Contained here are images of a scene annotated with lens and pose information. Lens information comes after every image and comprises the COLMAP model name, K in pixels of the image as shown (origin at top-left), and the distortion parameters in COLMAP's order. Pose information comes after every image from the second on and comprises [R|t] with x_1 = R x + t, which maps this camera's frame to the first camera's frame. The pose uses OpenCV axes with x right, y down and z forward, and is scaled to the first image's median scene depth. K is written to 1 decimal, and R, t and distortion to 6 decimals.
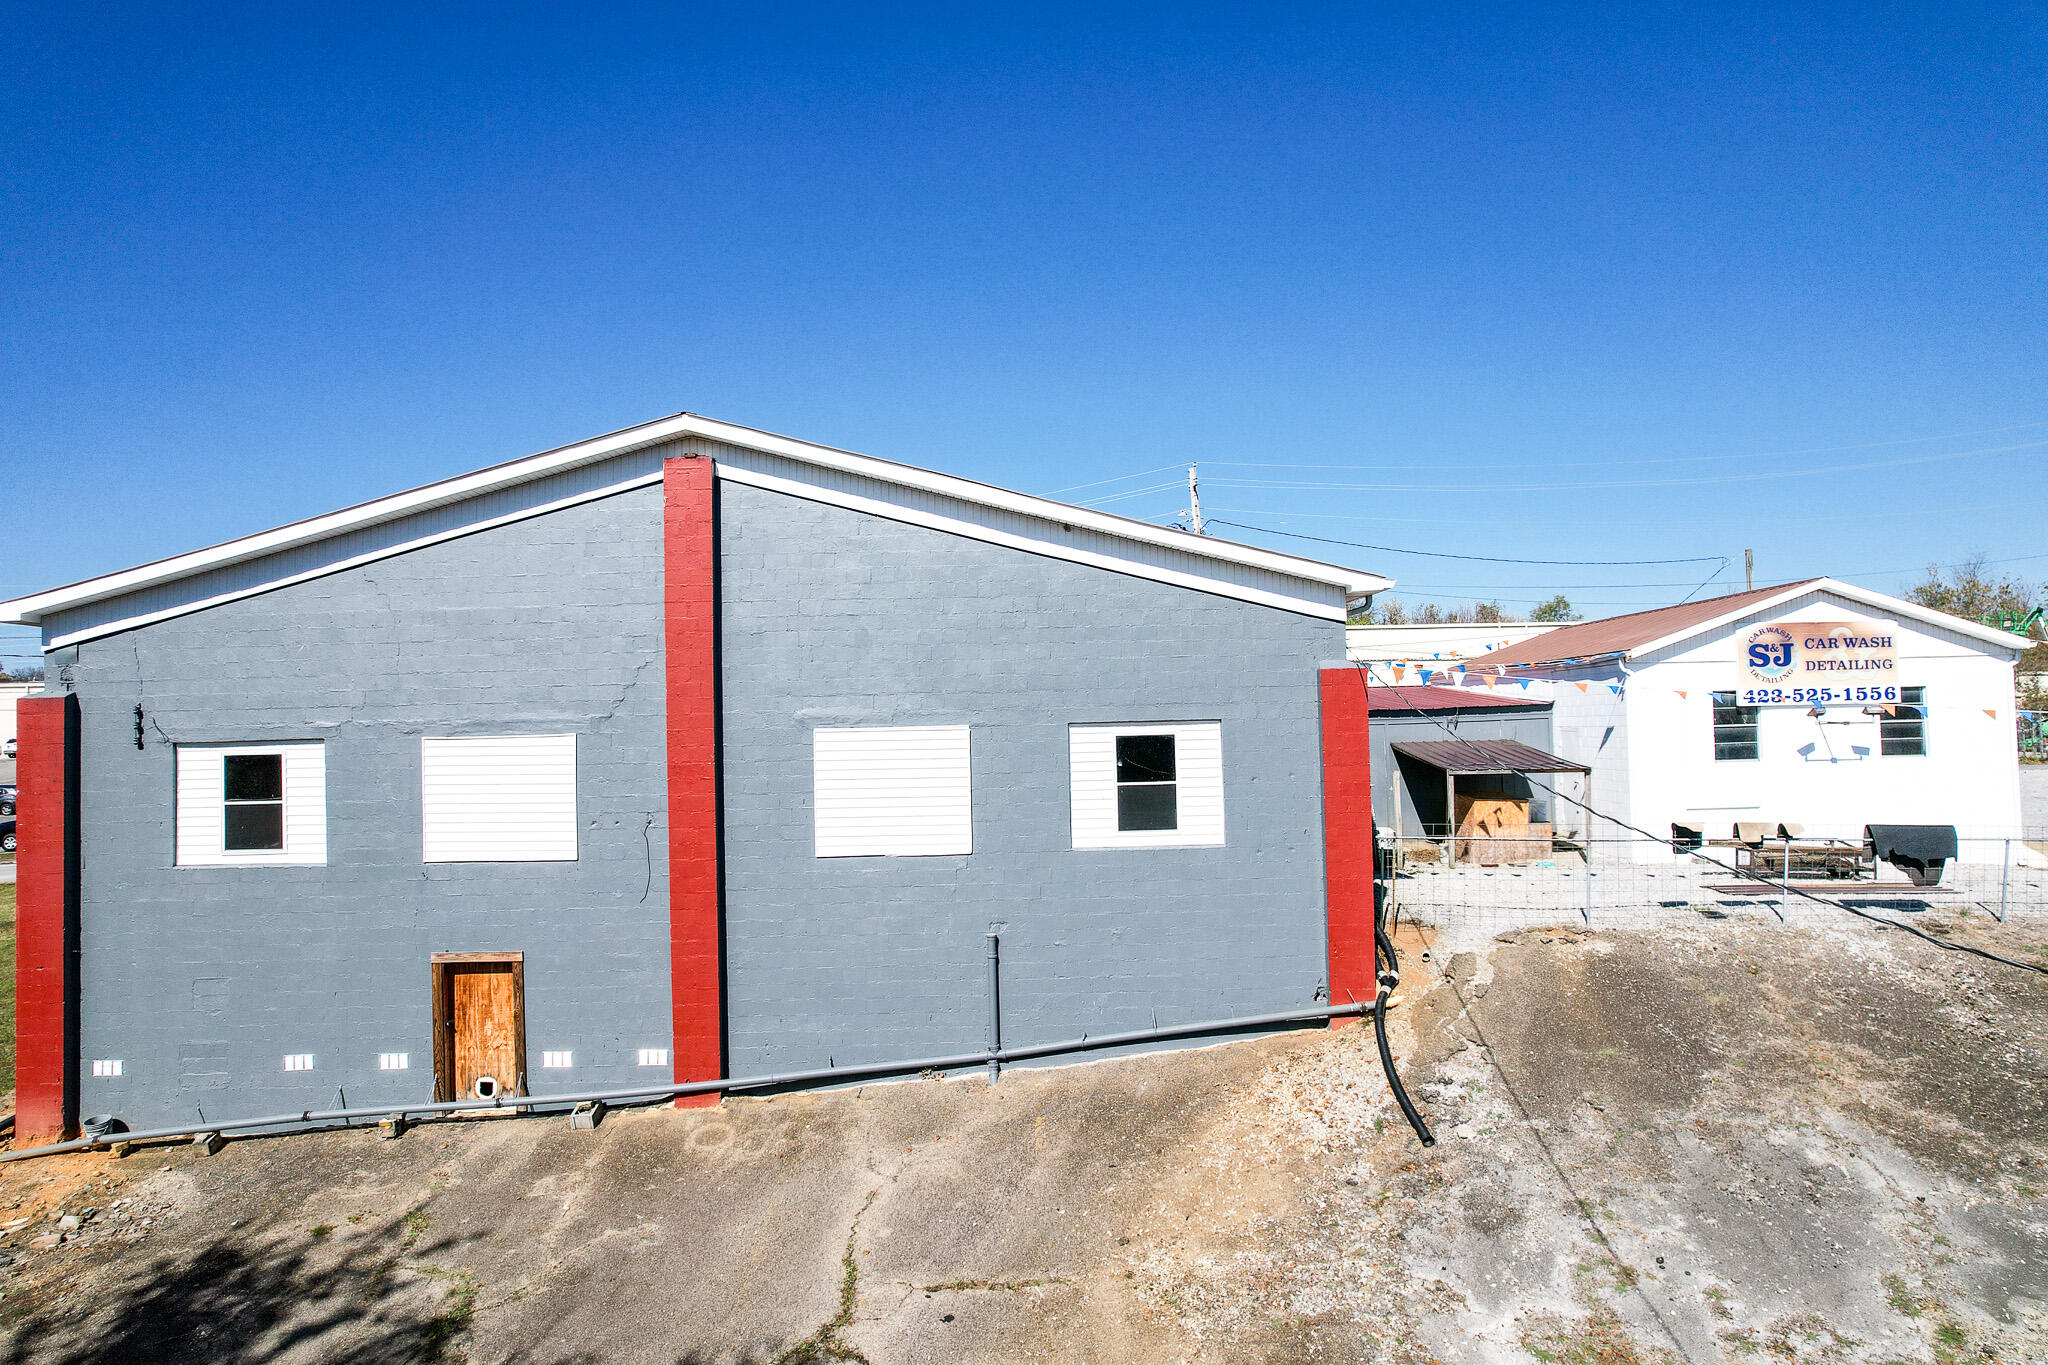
lens RADIAL K [[1311.4, 0, 1026.5], [0, 1311.4, 680.8], [0, 0, 1]] dist [-0.067480, 0.058151]
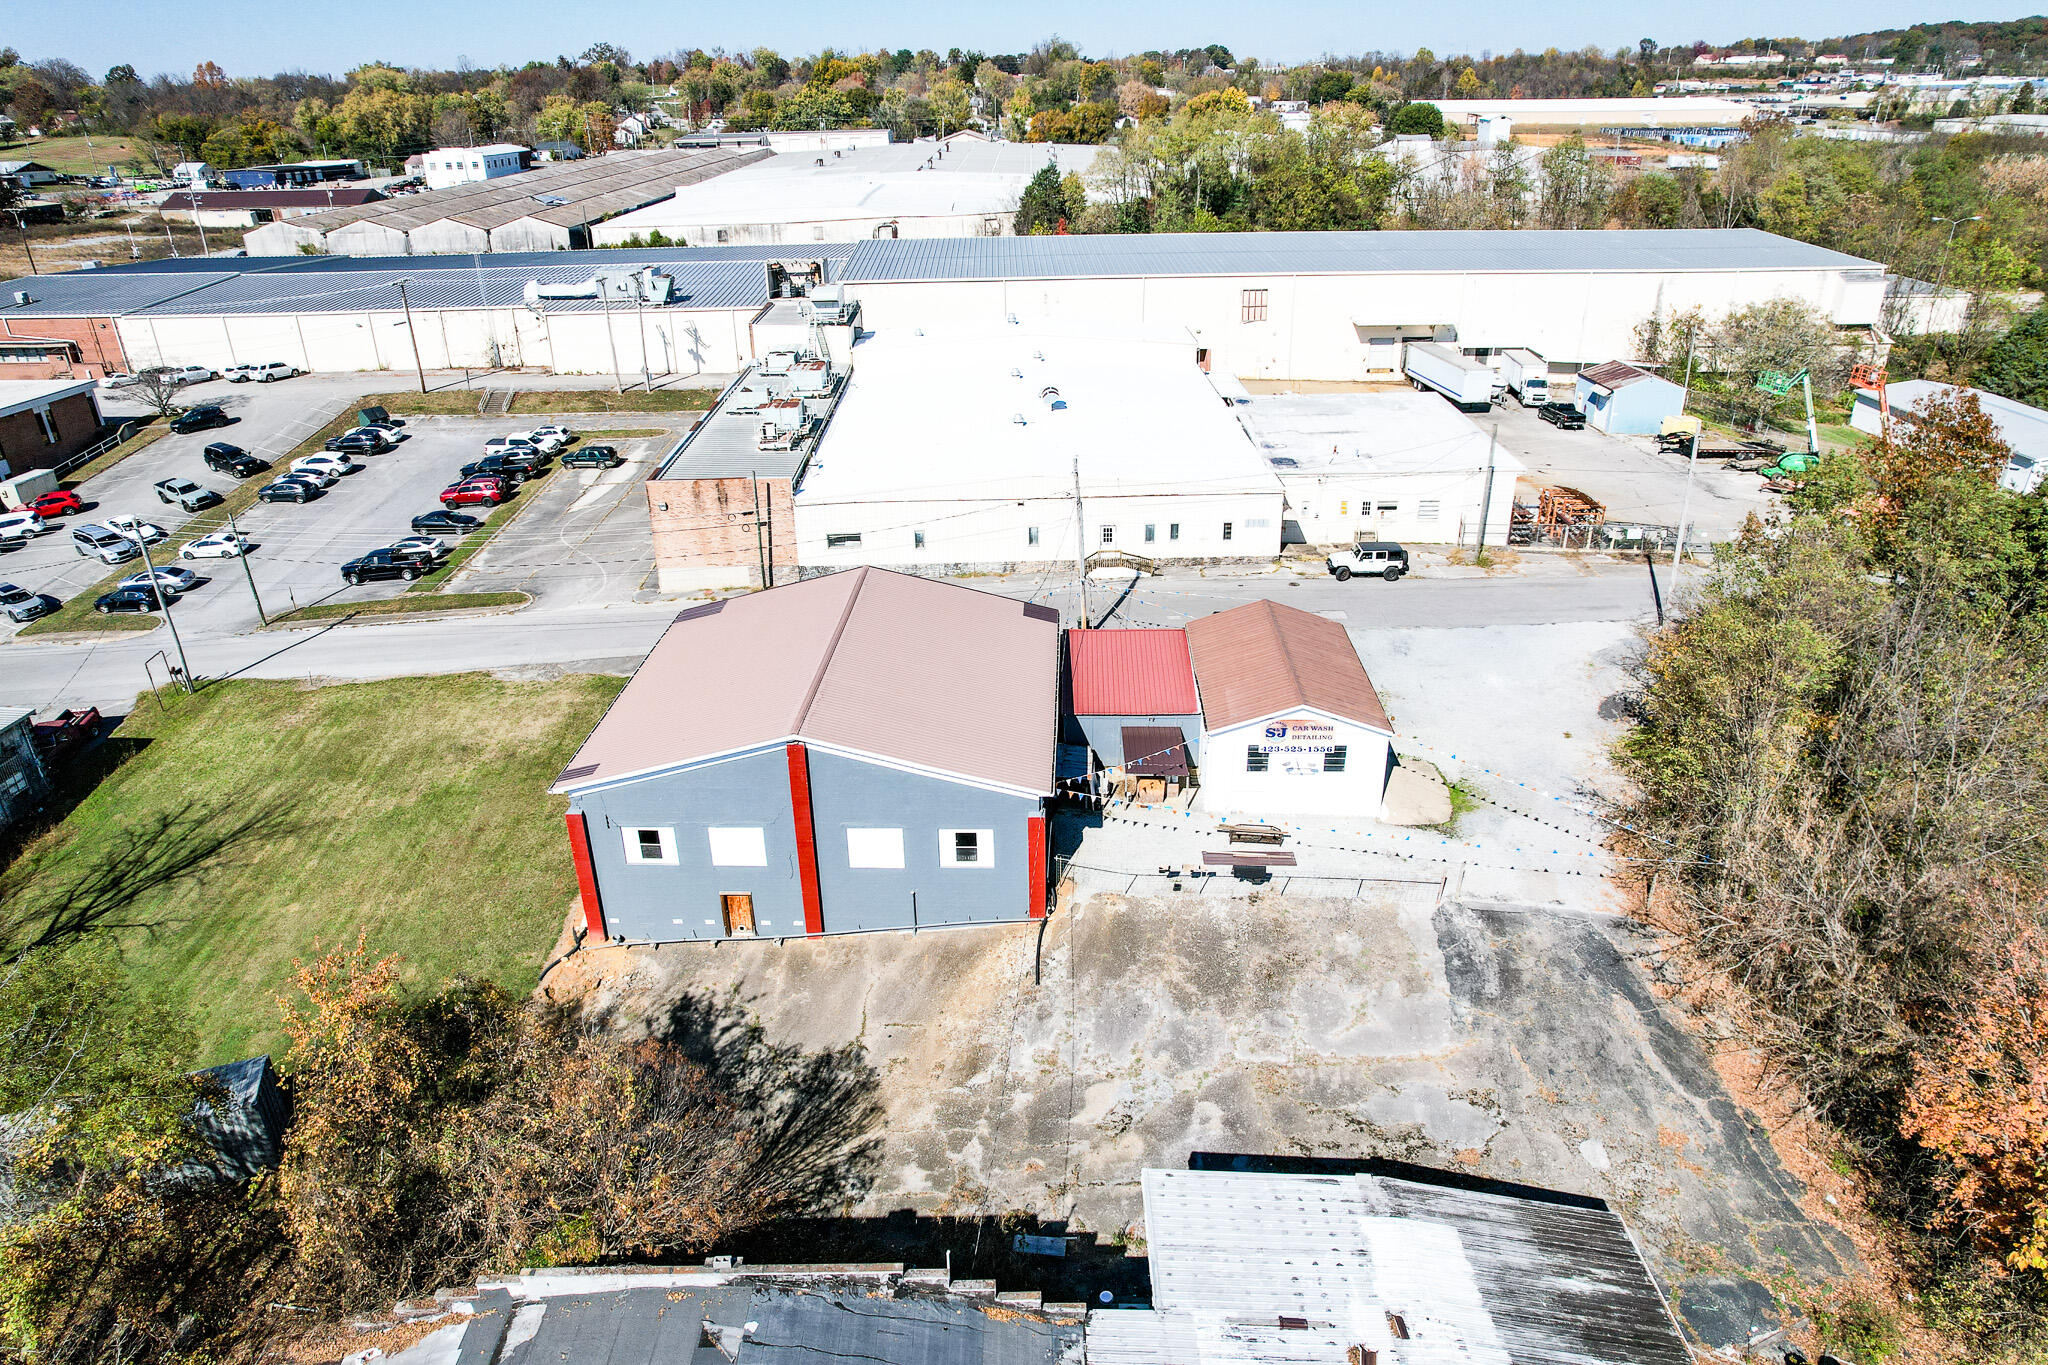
lens RADIAL K [[1311.4, 0, 1031.6], [0, 1311.4, 690.7], [0, 0, 1]] dist [-0.067480, 0.058151]
pose [[0.998956, 0.029716, -0.034683, 0.321134], [-0.010141, 0.884744, 0.465966, -1.537807], [0.044533, -0.465128, 0.884122, -1.322541]]
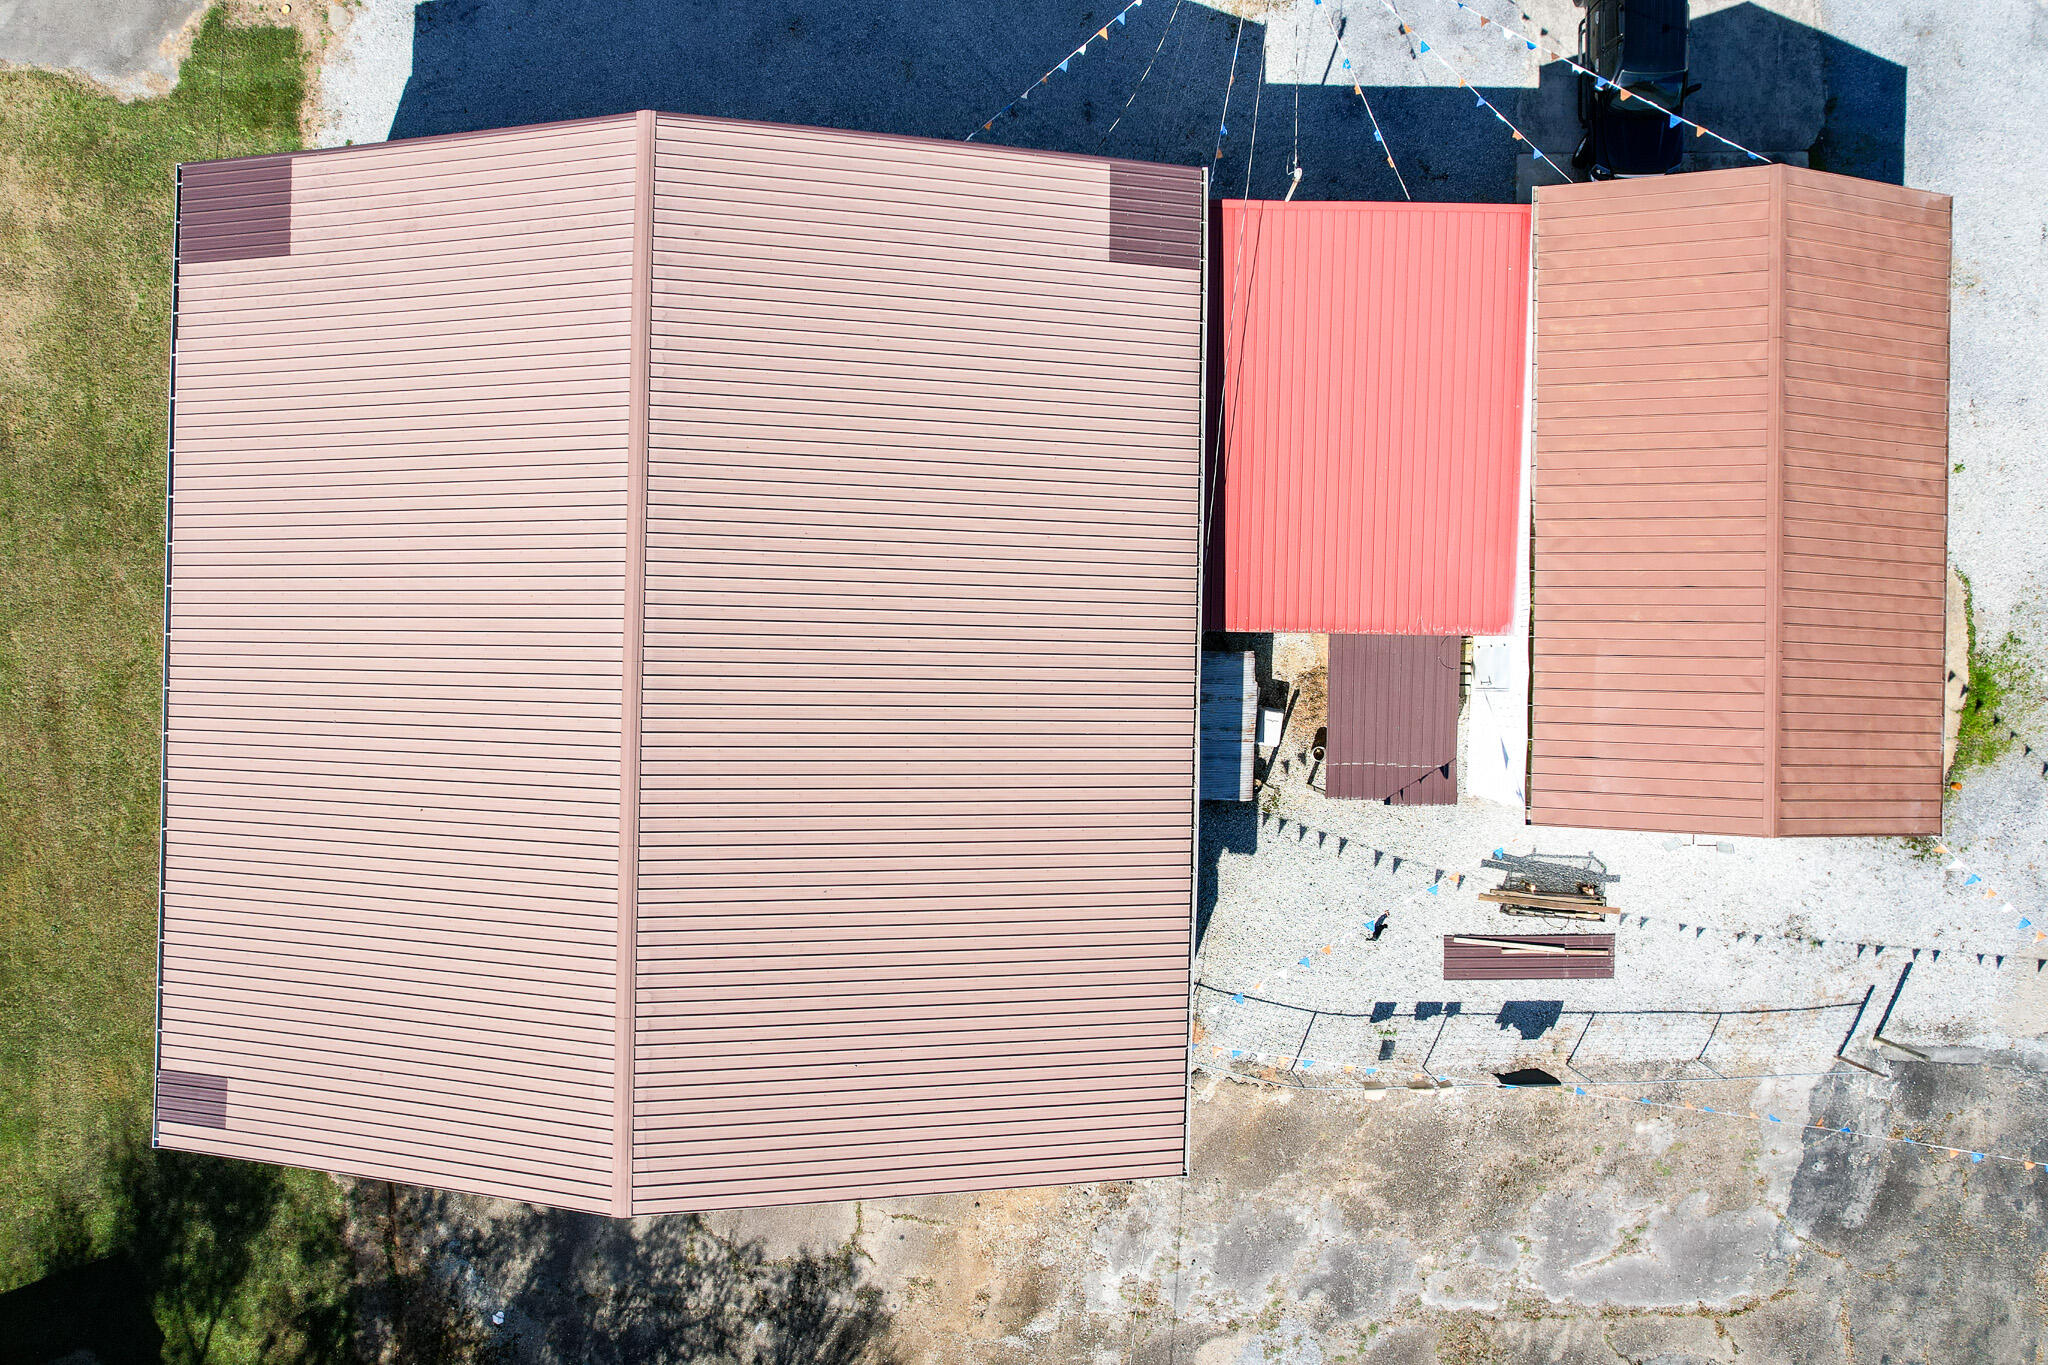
lens RADIAL K [[1311.4, 0, 1027.1], [0, 1311.4, 680.5], [0, 0, 1]] dist [-0.067480, 0.058151]
pose [[0.999462, 0.032158, 0.006411, 0.090715], [-0.005044, -0.042395, 0.999088, -1.376719], [0.032400, -0.998583, -0.042210, 1.549943]]
